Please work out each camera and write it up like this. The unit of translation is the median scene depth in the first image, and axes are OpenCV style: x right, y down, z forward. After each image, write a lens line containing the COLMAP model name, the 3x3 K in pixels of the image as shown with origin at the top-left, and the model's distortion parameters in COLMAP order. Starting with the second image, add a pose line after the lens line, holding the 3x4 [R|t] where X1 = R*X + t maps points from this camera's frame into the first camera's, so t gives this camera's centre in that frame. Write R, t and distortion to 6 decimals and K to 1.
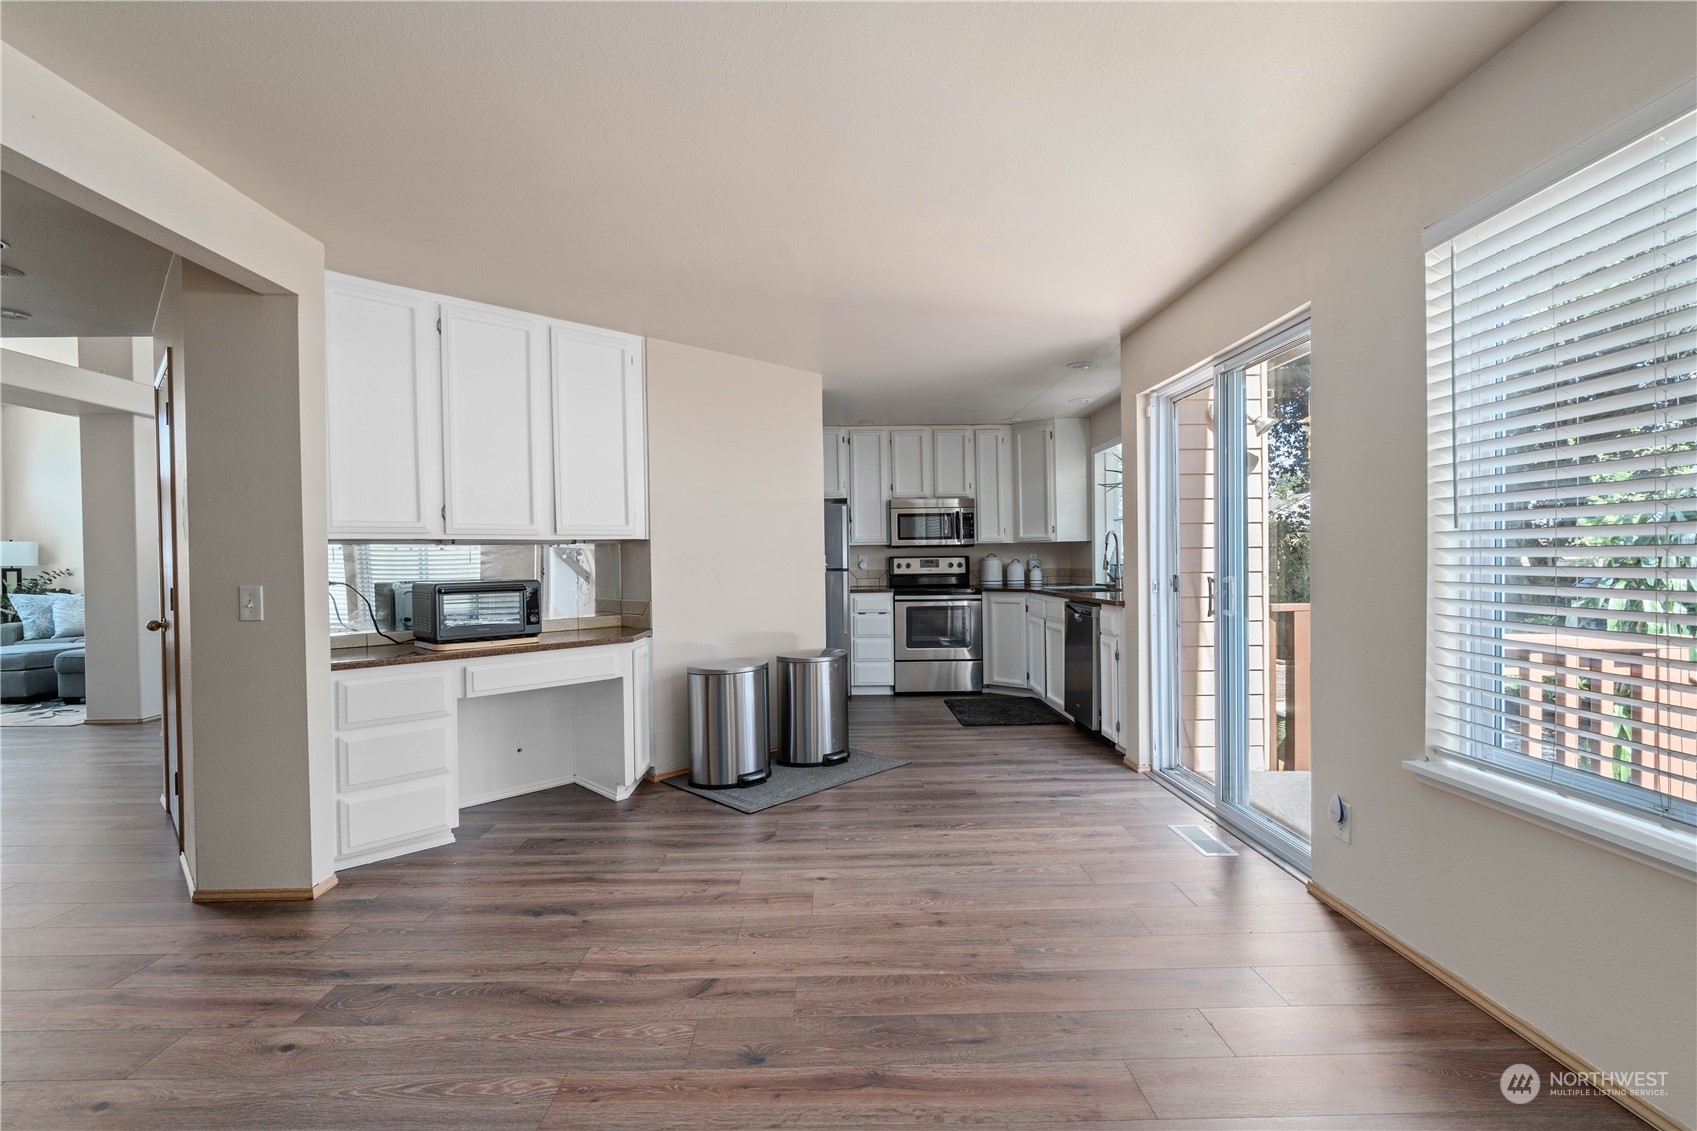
lens RADIAL K [[770.9, 0, 848.5], [0, 770.9, 569.5], [0, 0, 1]] dist [-0.006715, -0.000175]
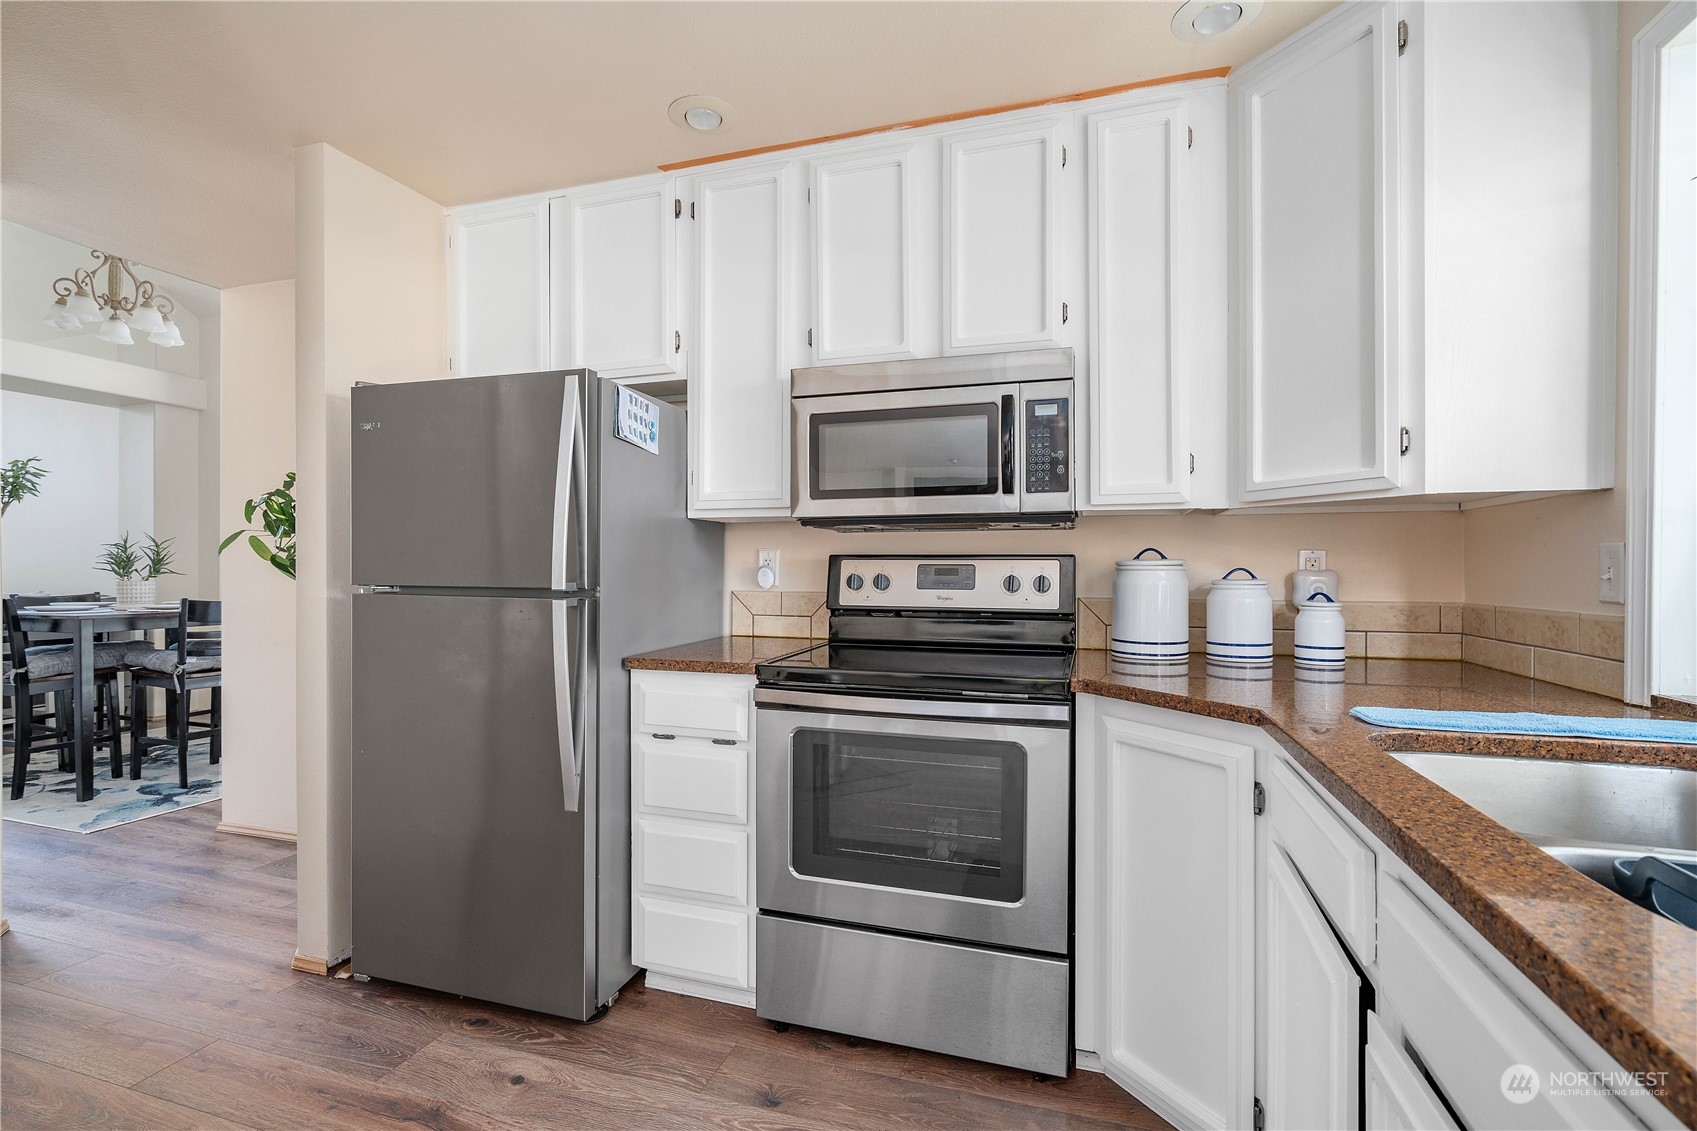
lens RADIAL K [[770.9, 0, 848.5], [0, 770.9, 569.5], [0, 0, 1]] dist [-0.006715, -0.000175]
pose [[0.947757, 0.016473, -0.318567, 0.175397], [-0.019288, 0.999798, -0.005685, -0.008604], [0.318408, 0.011533, 0.947883, 0.704566]]
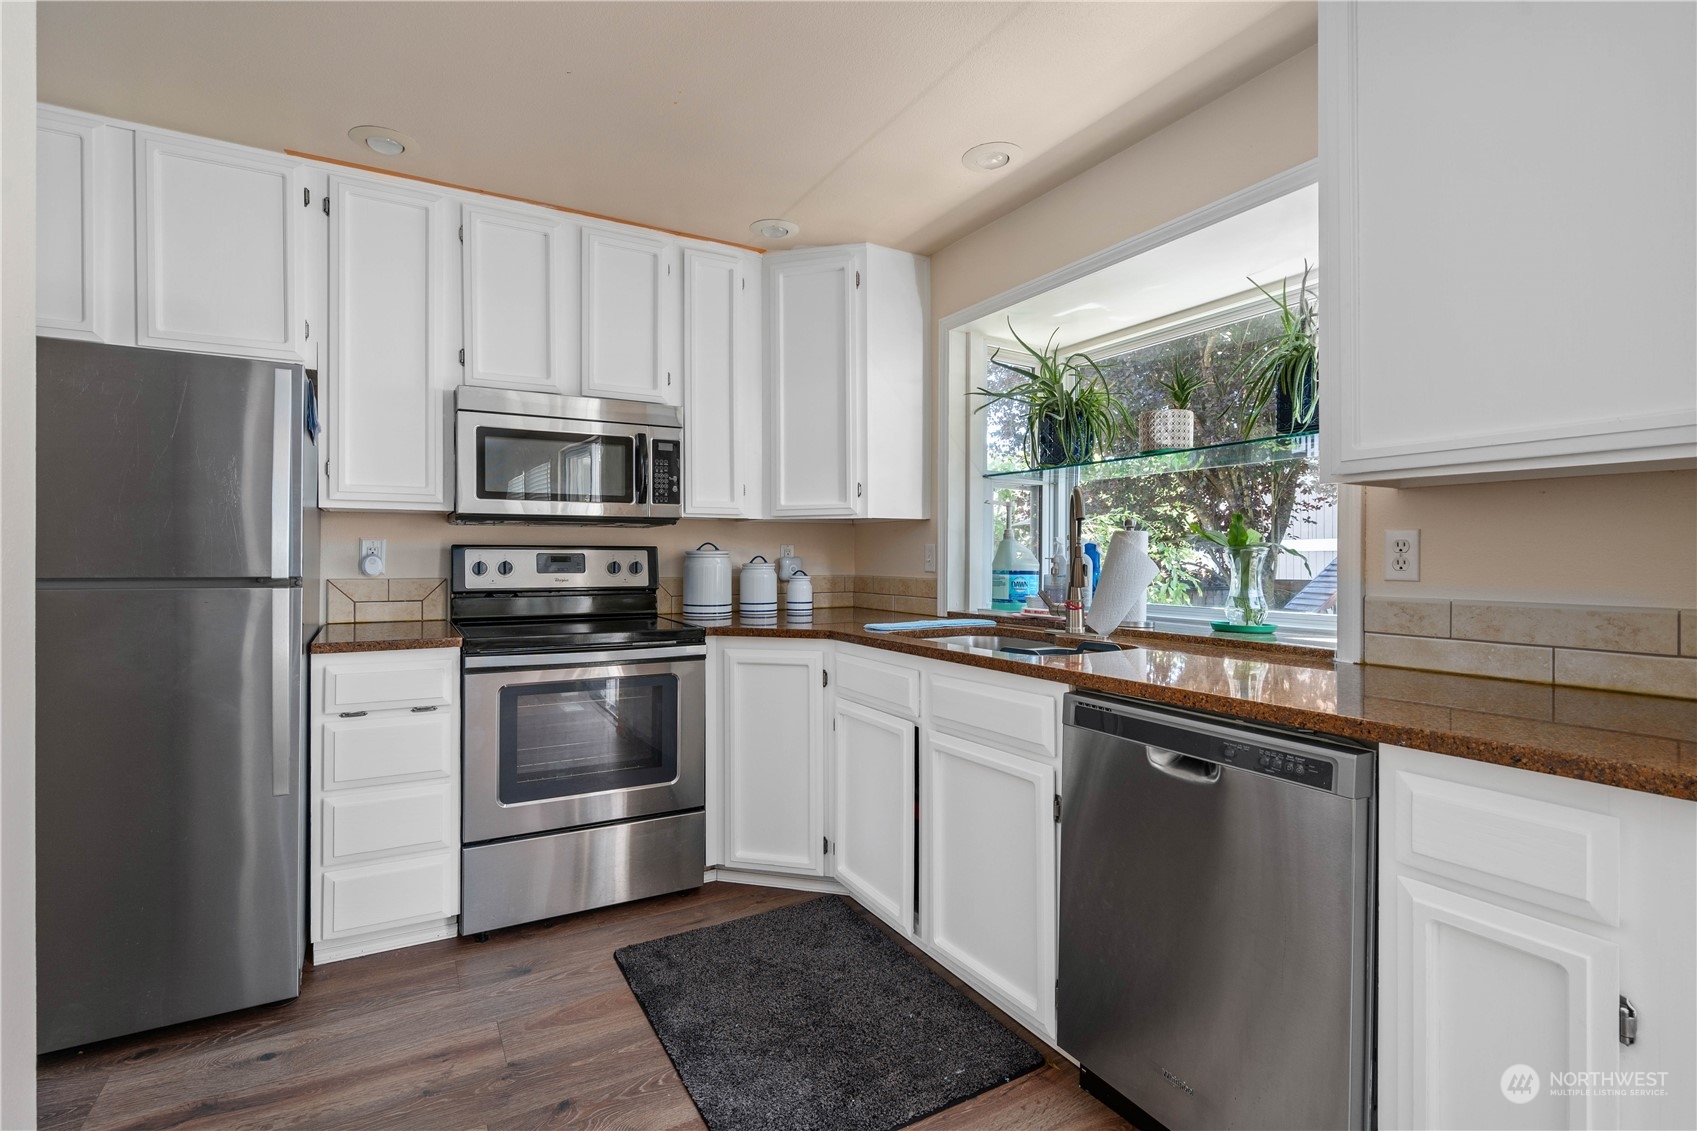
lens RADIAL K [[780.1, 0, 824.6], [0, 780.1, 555.8], [0, 0, 1]] dist [-0.000750, 0.000245]
pose [[0.884933, 0.014901, 0.465481, 0.037708], [-0.007087, 0.999803, -0.018534, -0.005267], [-0.465665, 0.013103, 0.884864, 0.590722]]
